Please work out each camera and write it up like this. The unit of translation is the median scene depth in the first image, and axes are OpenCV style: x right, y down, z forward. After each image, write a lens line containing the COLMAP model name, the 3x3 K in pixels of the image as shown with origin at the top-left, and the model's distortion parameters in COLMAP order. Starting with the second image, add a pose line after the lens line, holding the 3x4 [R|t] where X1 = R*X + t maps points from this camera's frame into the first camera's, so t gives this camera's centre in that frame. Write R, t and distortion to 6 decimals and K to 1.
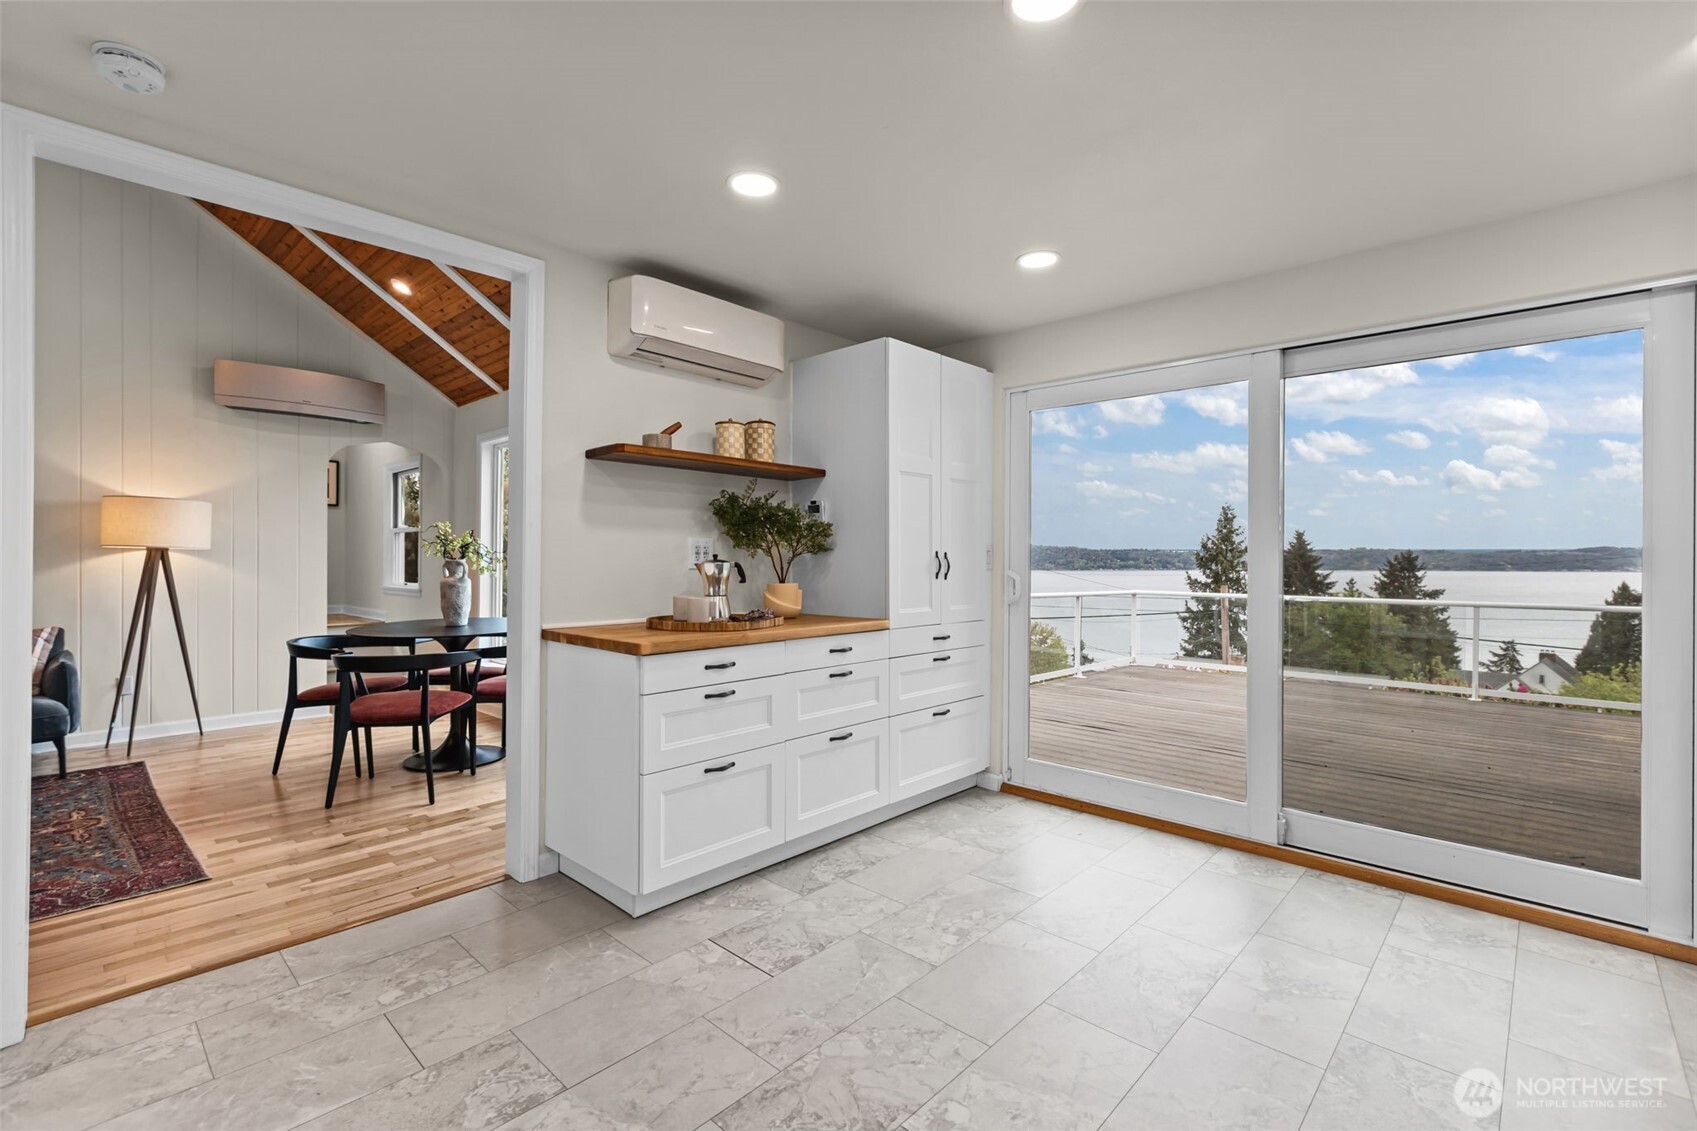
lens RADIAL K [[755.2, 0, 839.7], [0, 755.2, 562.9], [0, 0, 1]] dist [0.000558, -0.000122]
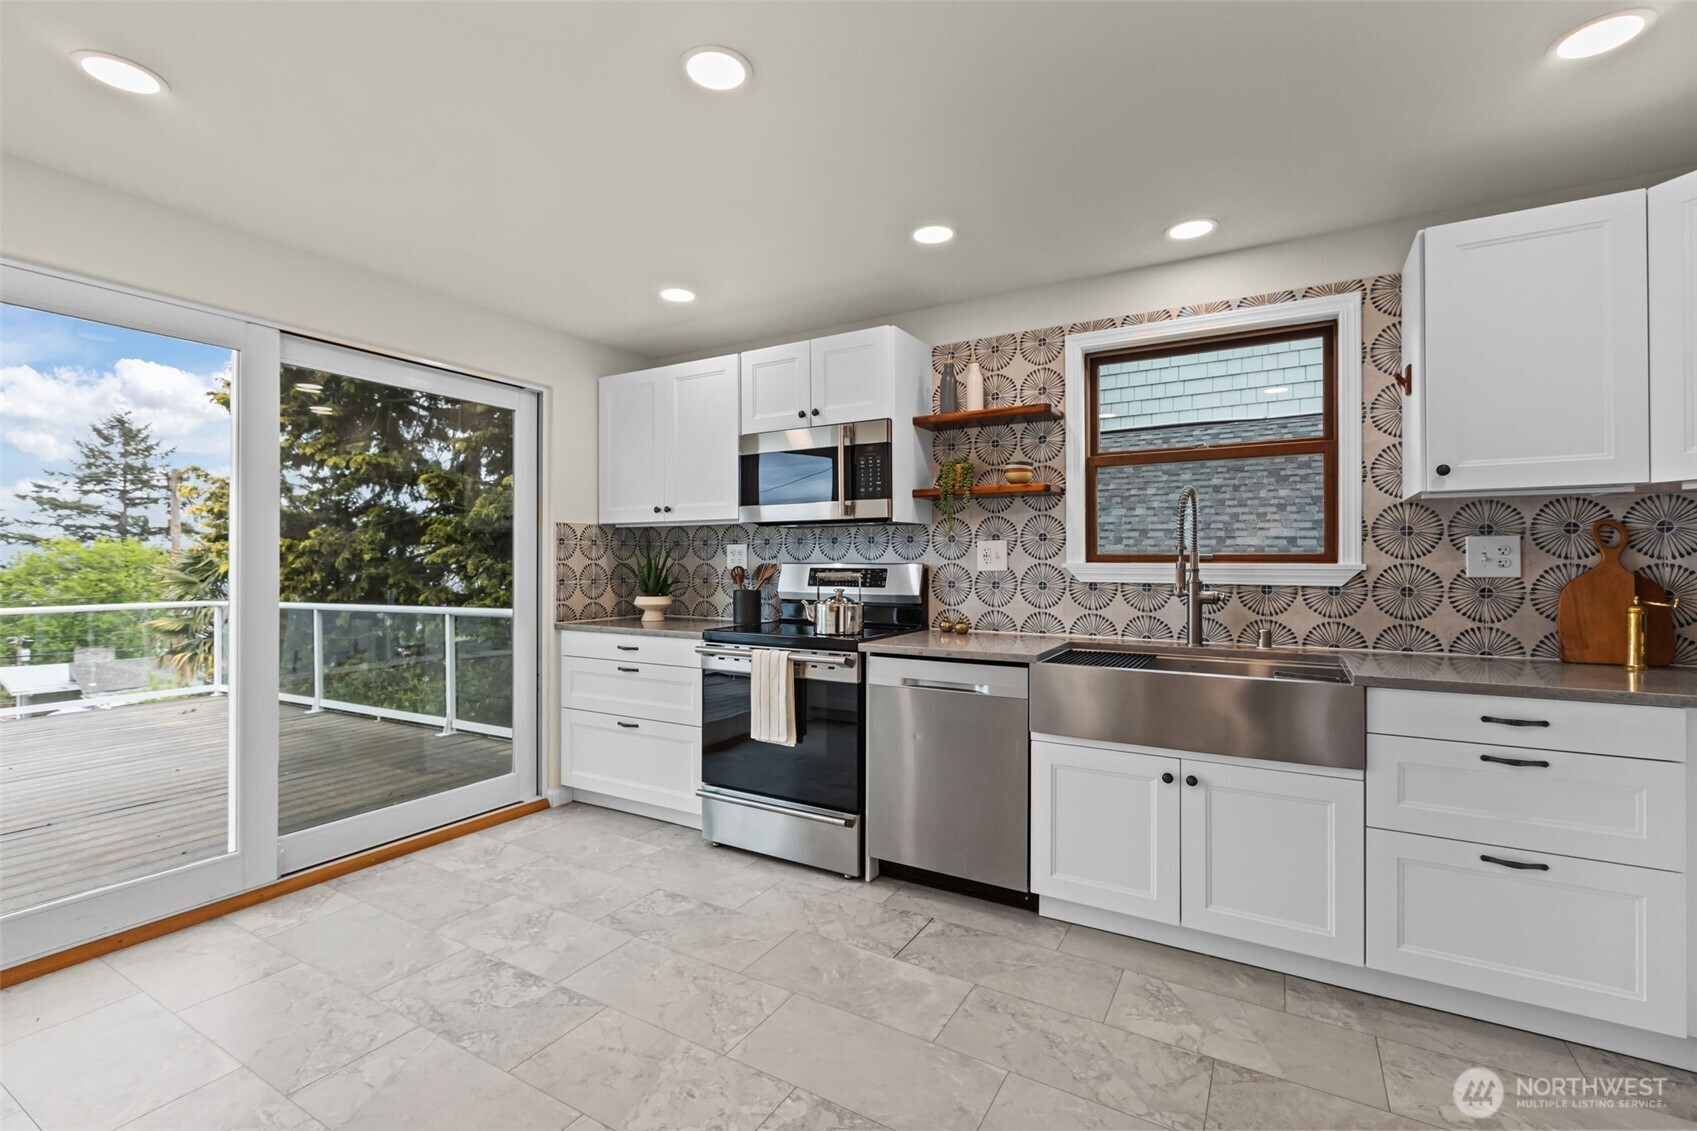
lens RADIAL K [[744.9, 0, 838.6], [0, 744.9, 556.3], [0, 0, 1]] dist [-0.000589, -0.000549]
pose [[-0.225143, 0.003476, 0.974319, -0.475531], [0.001254, 0.999994, -0.003278, -0.011328], [-0.974325, 0.000484, -0.225146, 0.588080]]
